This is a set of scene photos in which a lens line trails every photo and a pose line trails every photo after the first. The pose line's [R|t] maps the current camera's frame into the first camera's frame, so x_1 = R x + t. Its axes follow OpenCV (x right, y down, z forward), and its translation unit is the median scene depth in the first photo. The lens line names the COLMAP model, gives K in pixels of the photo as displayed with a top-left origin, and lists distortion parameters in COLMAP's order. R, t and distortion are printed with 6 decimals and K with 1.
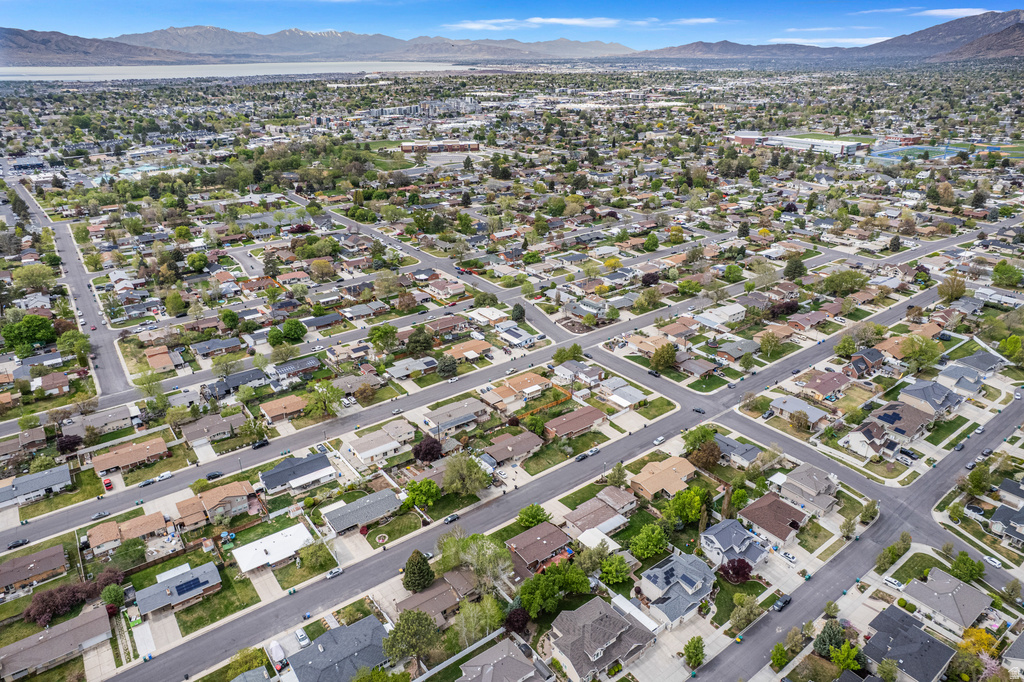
lens RADIAL K [[656.6, 0, 512.0], [0, 656.6, 341.0], [0, 0, 1]] dist [-0.080902, 0.073352]
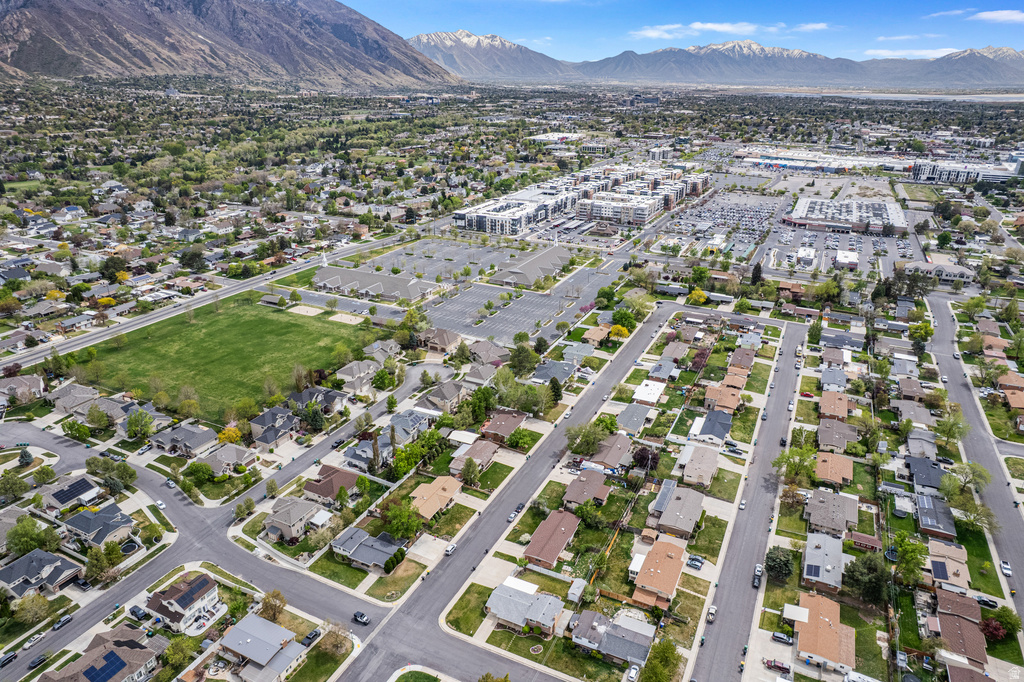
lens RADIAL K [[656.6, 0, 512.0], [0, 656.6, 341.0], [0, 0, 1]] dist [-0.080902, 0.073352]
pose [[-0.891634, 0.168324, -0.420305, 0.460338], [-0.188905, 0.705353, 0.683222, -0.625090], [0.411466, 0.688581, -0.597119, 1.340846]]
